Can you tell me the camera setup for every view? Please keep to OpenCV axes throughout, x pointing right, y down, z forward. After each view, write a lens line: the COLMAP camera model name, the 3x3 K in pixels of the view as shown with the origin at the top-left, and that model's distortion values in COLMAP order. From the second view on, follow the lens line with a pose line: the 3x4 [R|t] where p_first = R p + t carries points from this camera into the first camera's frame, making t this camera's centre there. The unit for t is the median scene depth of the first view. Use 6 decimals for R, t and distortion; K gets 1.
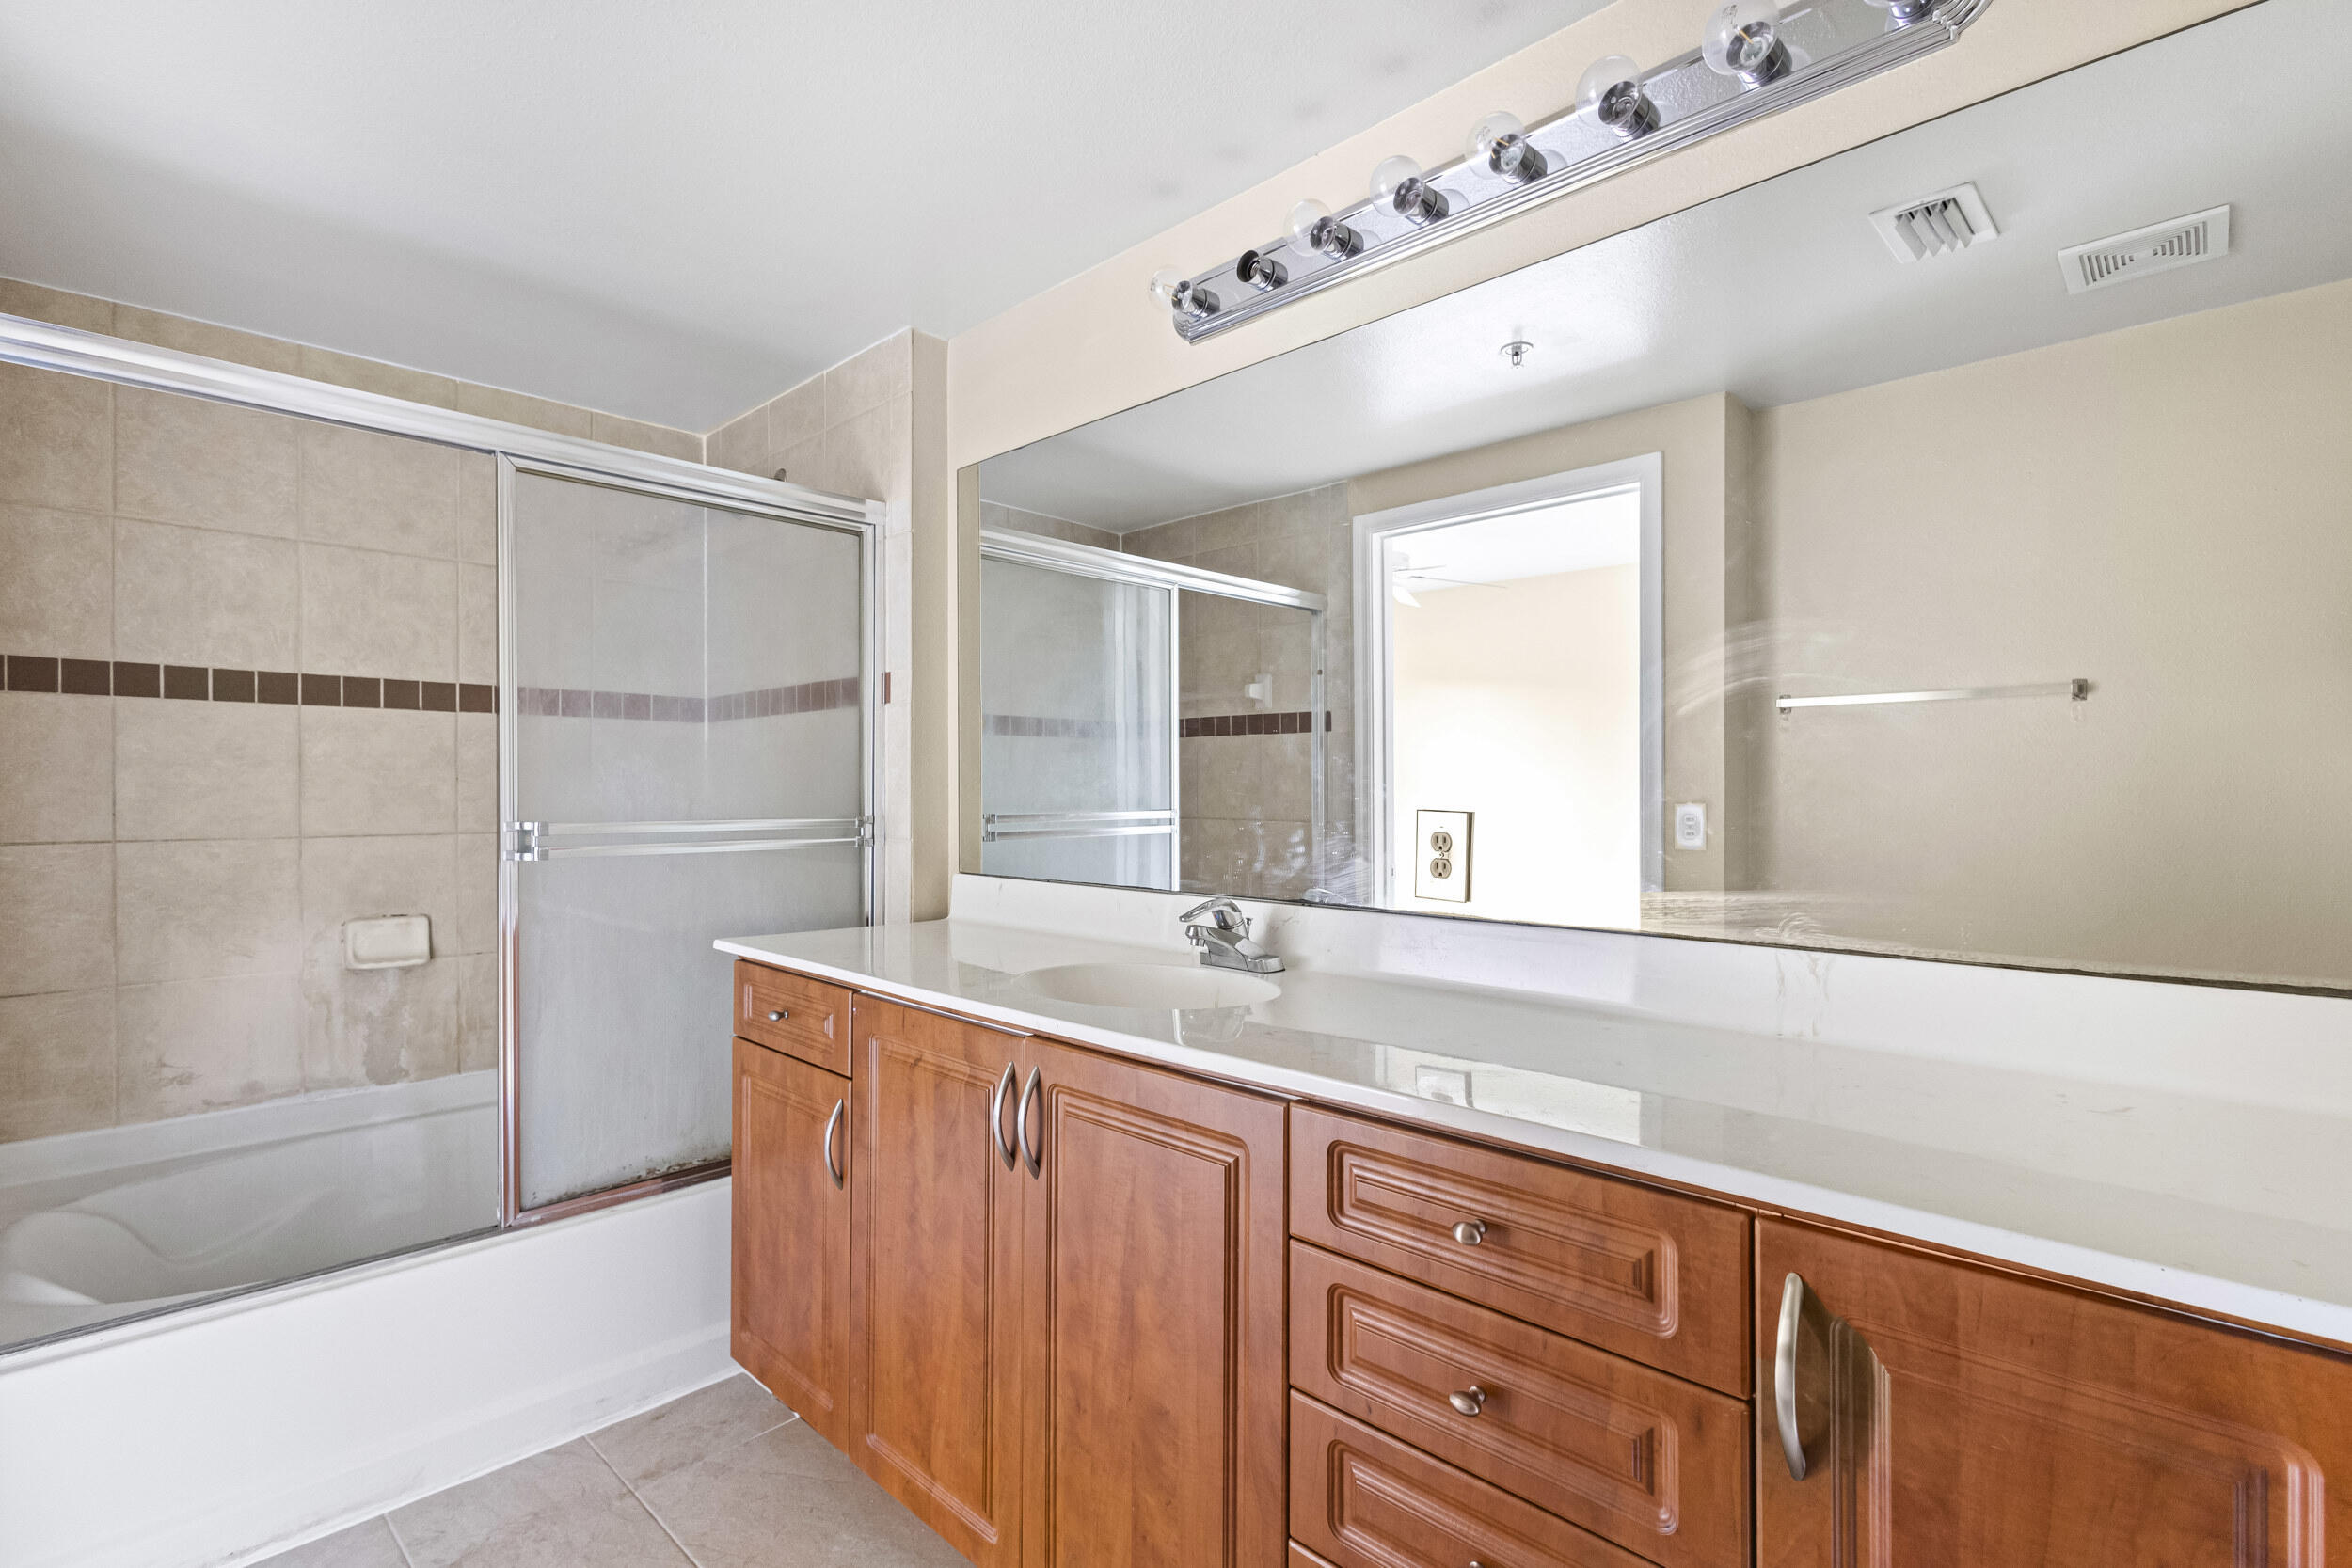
lens RADIAL K [[1075.1, 0, 1177.4], [0, 1075.1, 787.5], [0, 0, 1]] dist [0.006293, 0.000289]
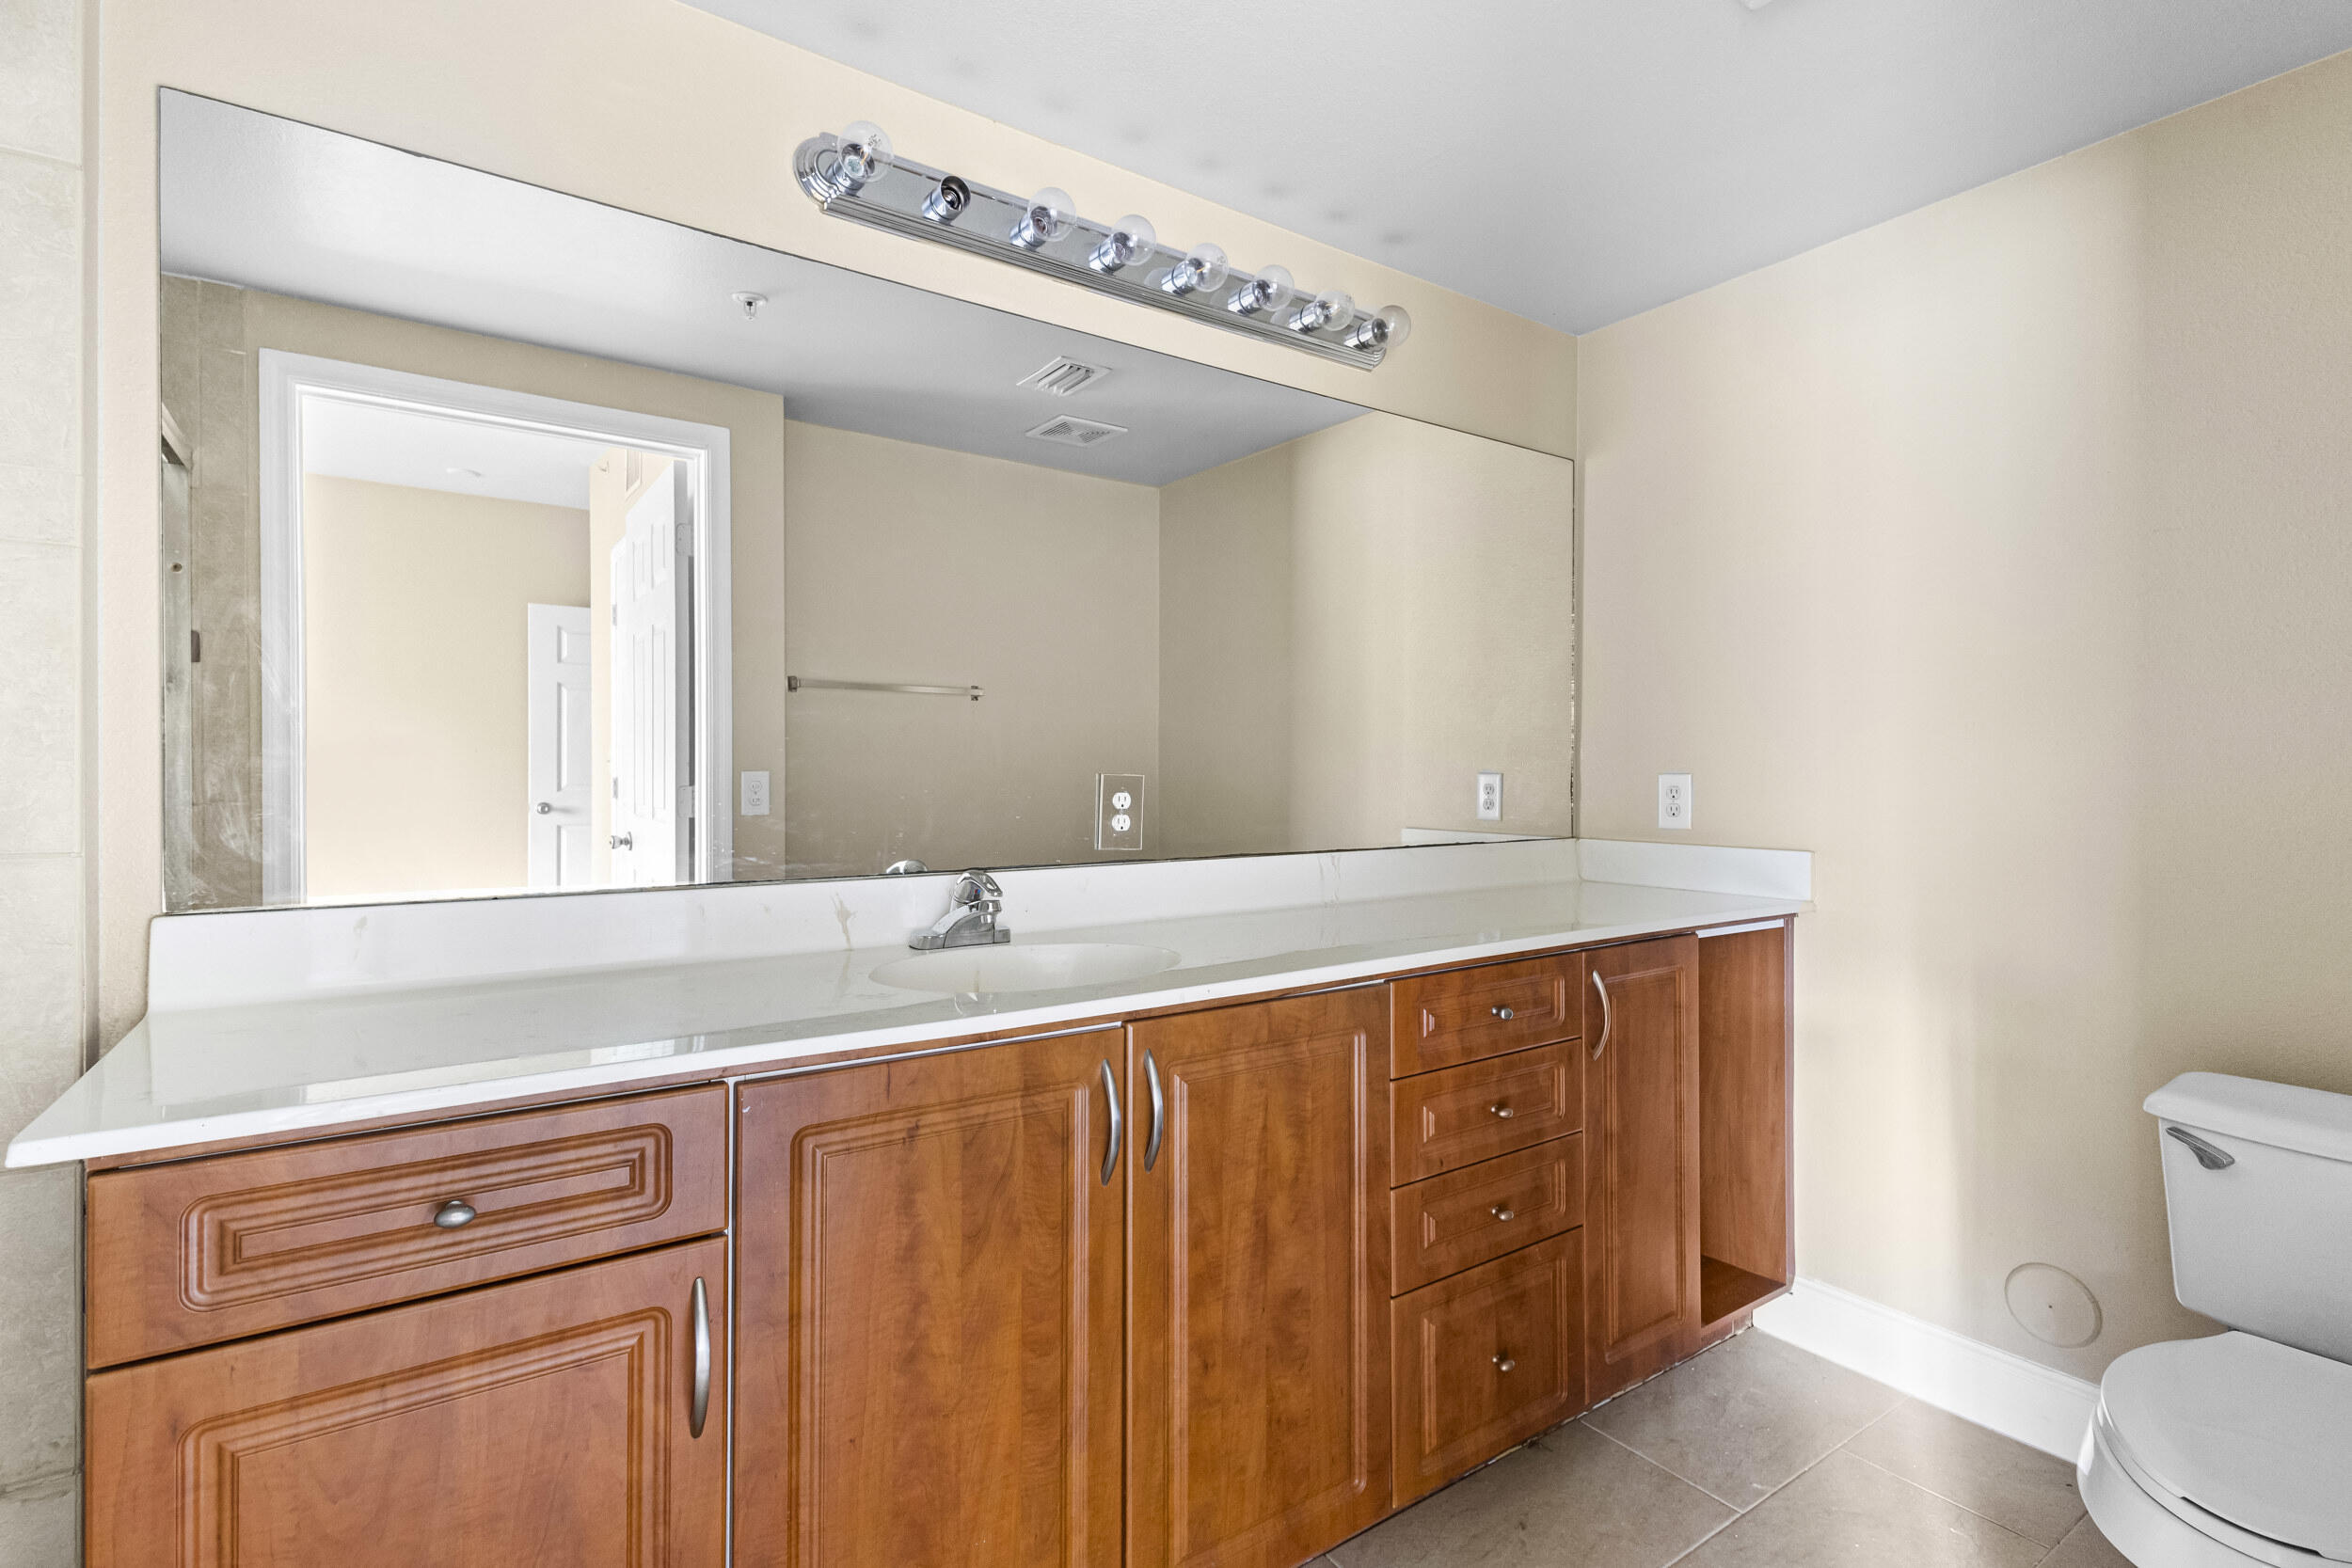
lens RADIAL K [[1118.0, 0, 1169.1], [0, 1118.0, 759.8], [0, 0, 1]] dist [0.000063, -0.000403]
pose [[0.187189, 0.010133, 0.982272, -0.933587], [-0.007487, 0.999932, -0.008888, 0.016751], [-0.982295, -0.005691, 0.187253, 0.700653]]
